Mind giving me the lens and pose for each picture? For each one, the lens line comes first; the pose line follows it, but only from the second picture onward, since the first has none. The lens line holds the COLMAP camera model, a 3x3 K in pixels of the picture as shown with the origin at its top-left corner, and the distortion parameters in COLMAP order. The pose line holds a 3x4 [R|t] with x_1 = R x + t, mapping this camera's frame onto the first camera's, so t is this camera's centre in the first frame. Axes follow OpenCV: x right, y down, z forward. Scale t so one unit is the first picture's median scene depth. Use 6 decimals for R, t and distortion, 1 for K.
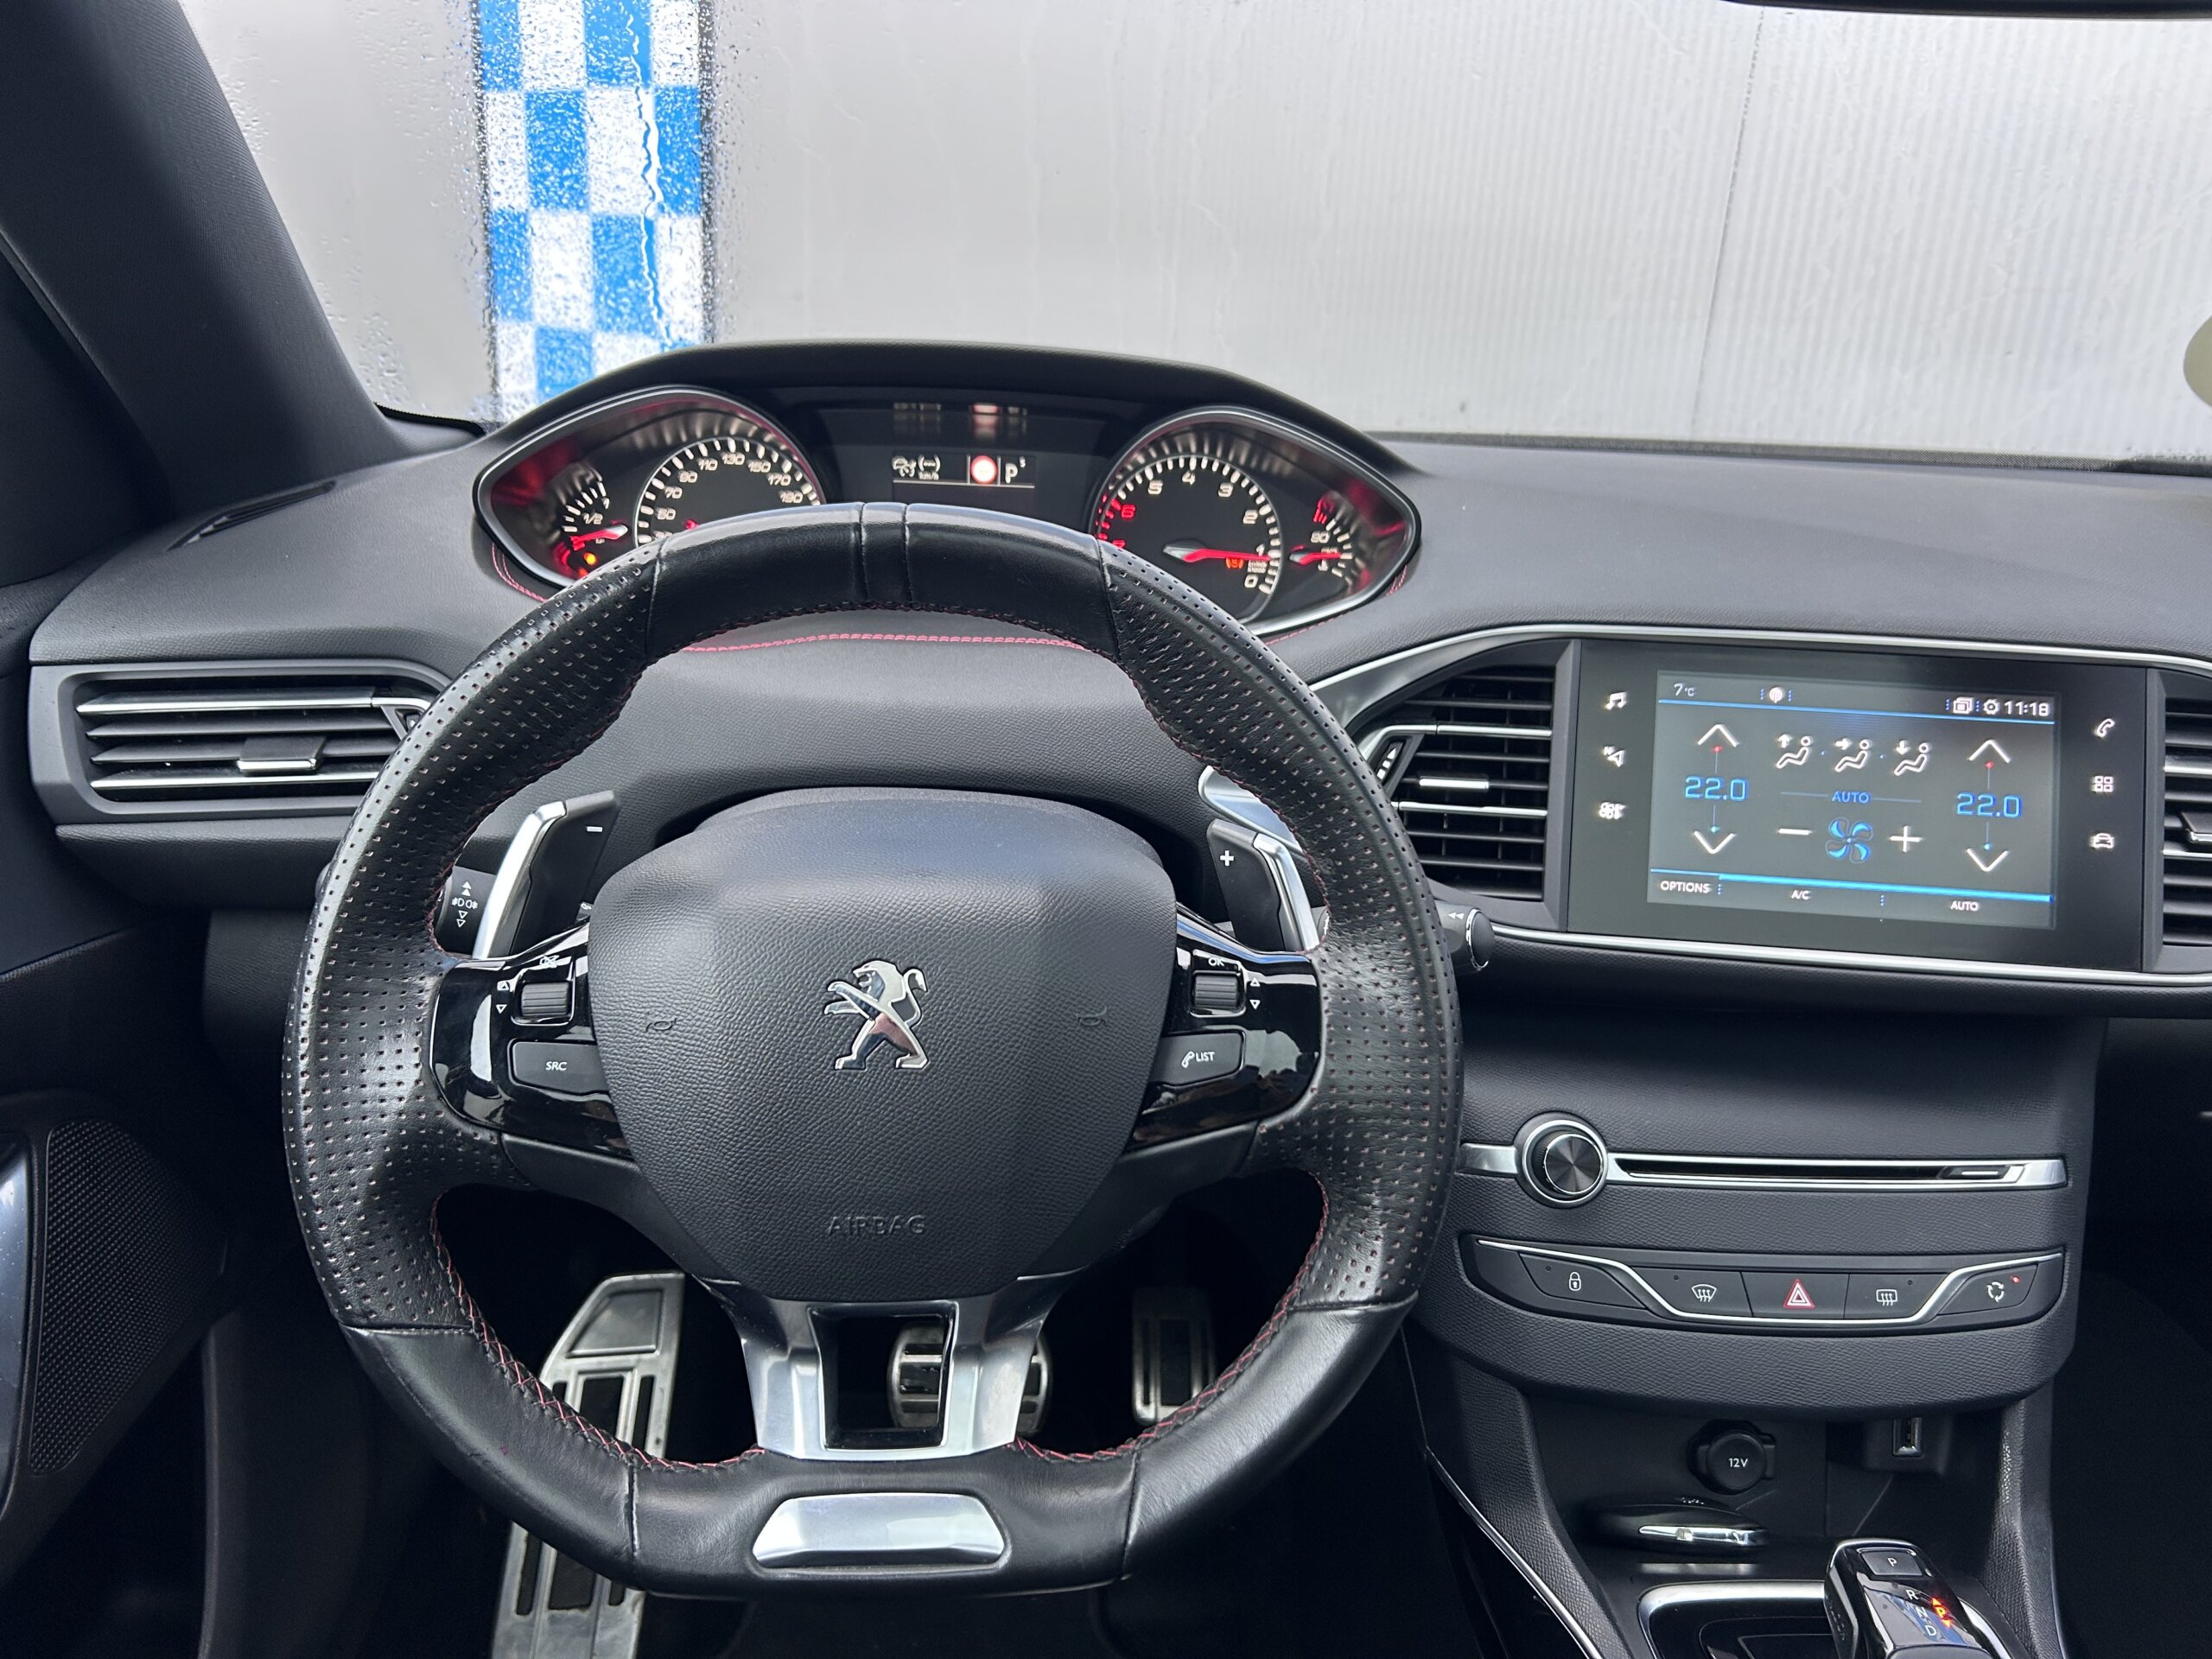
lens RADIAL K [[1679.0, 0, 1106.0], [0, 1679.0, 829.5], [0, 0, 1]] dist [0.093977, -0.168530]
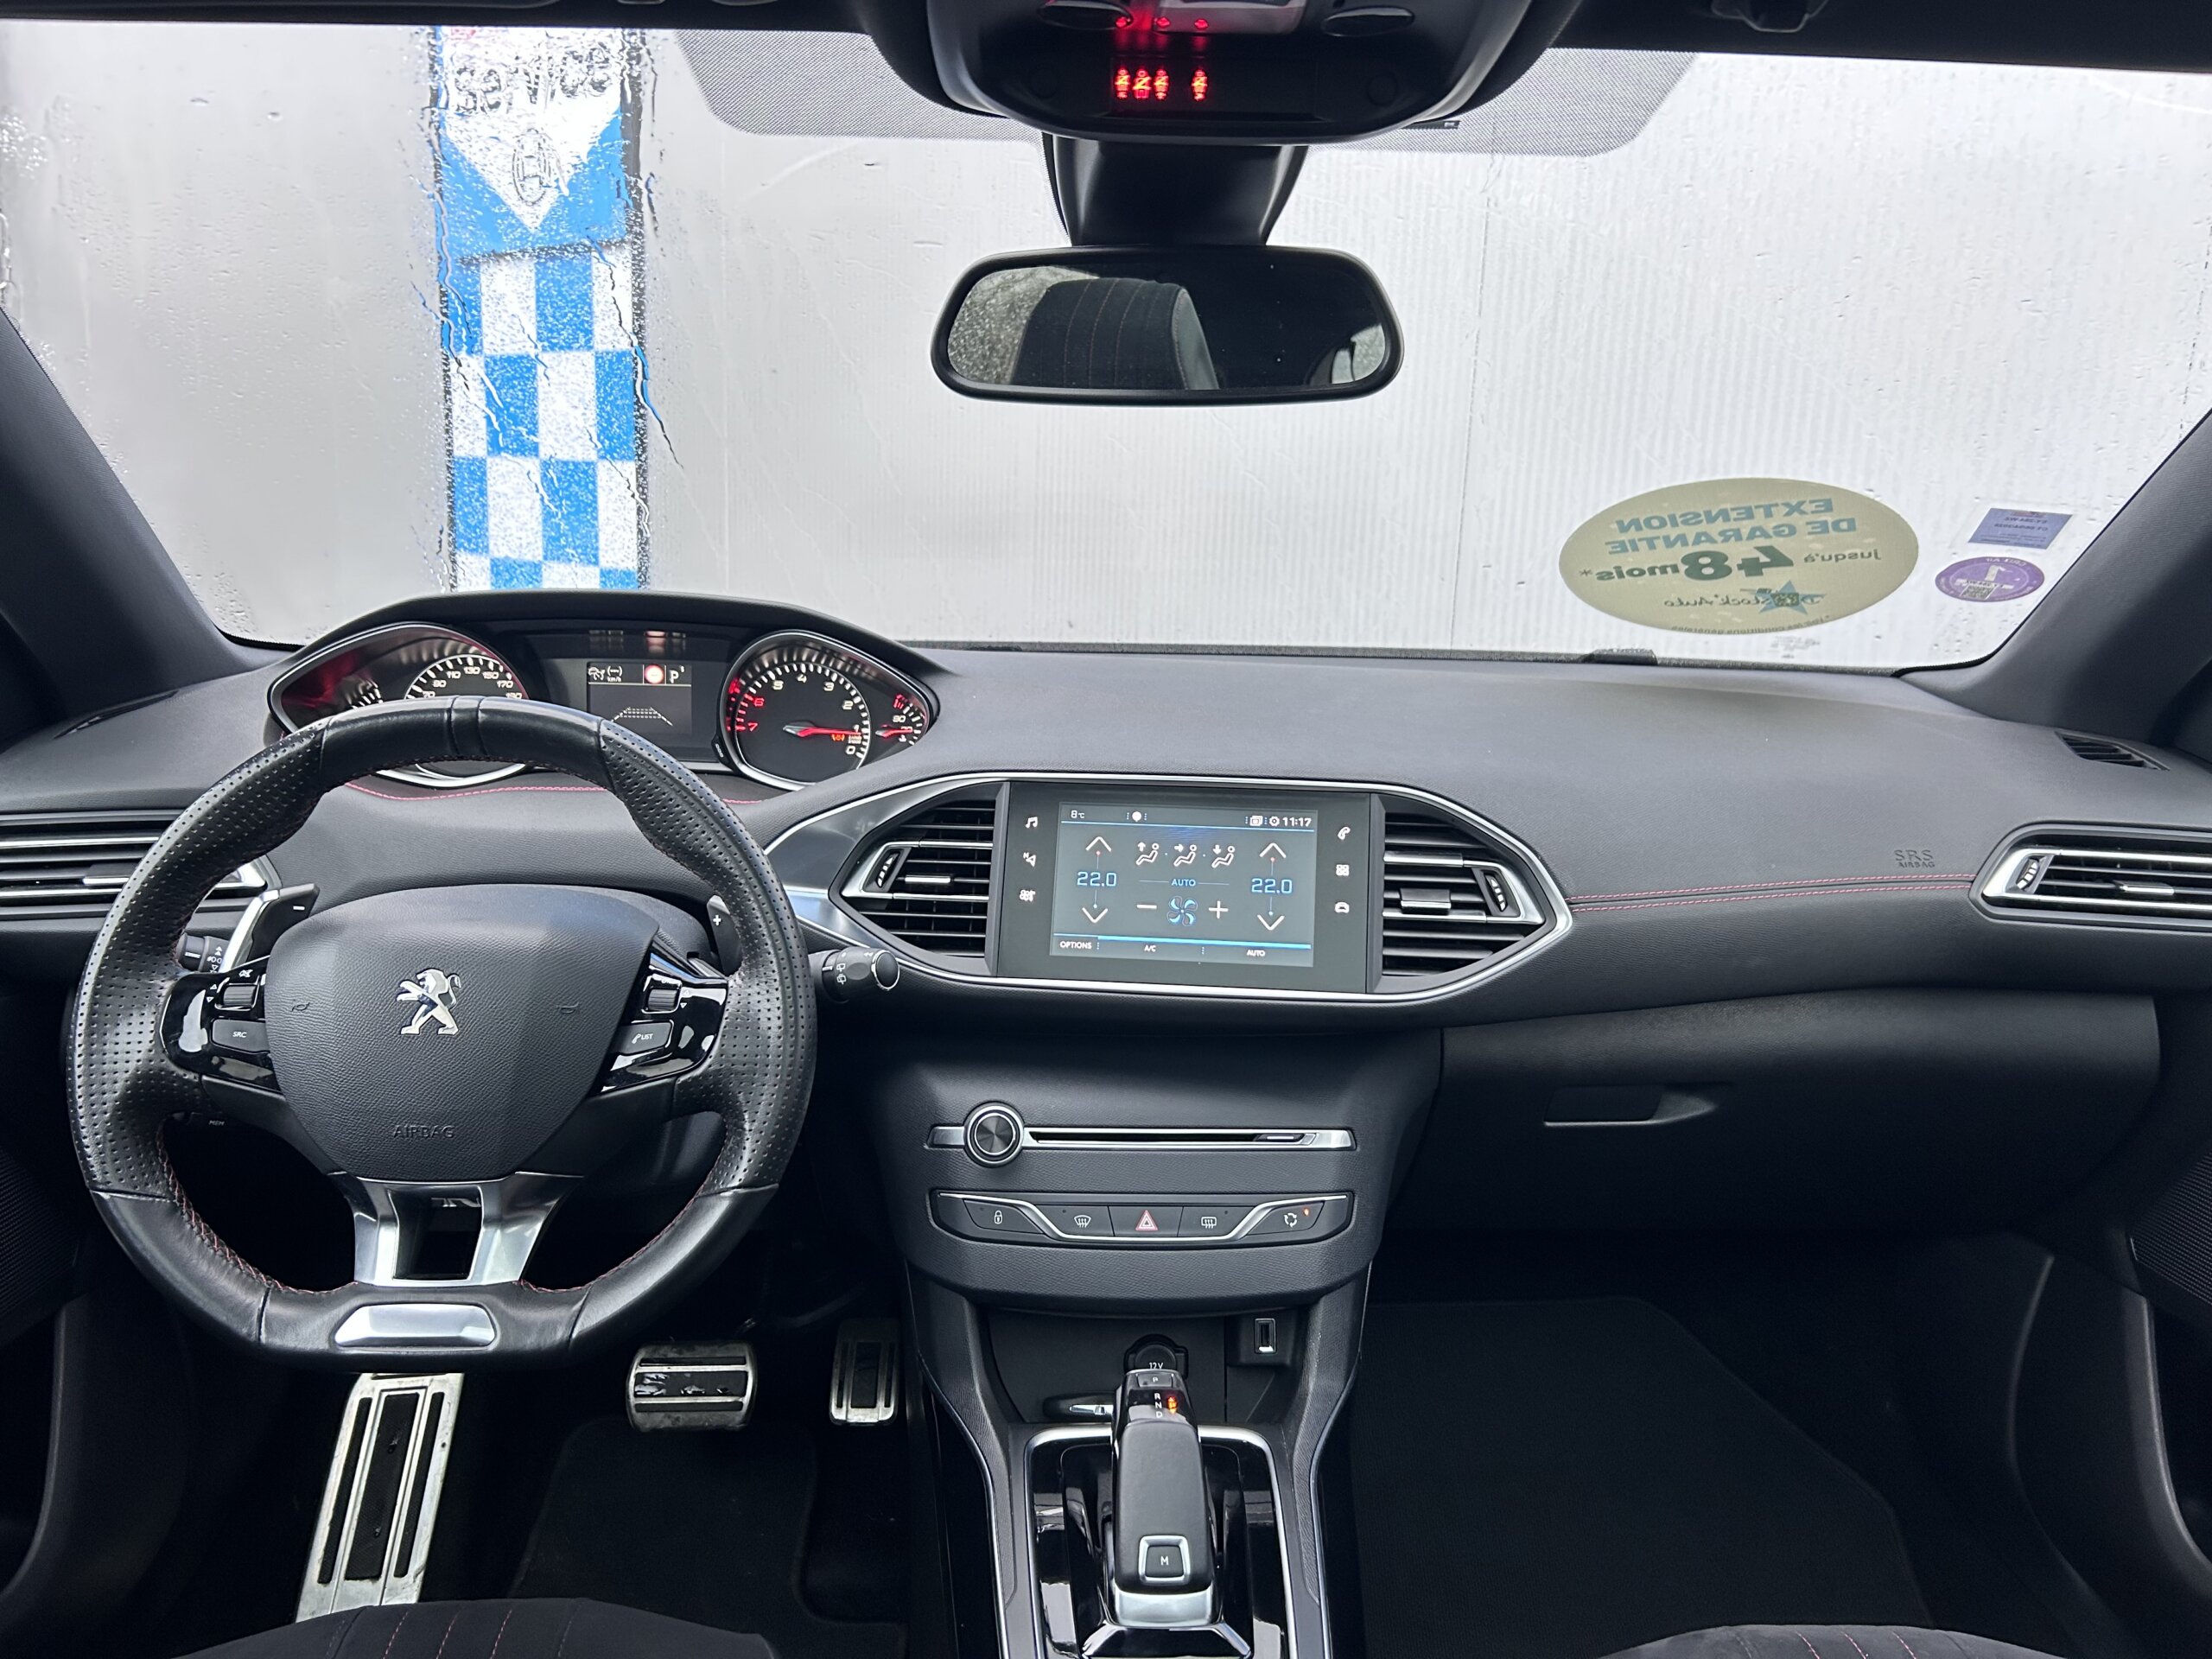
lens RADIAL K [[1641.5, 0, 1106.0], [0, 1641.5, 829.5], [0, 0, 1]] dist [0.083272, -0.098876]
pose [[0.999811, -0.017630, 0.008163, 0.350349], [0.018449, 0.993260, -0.114427, 0.095901], [-0.006091, 0.114556, 0.993398, -0.429606]]
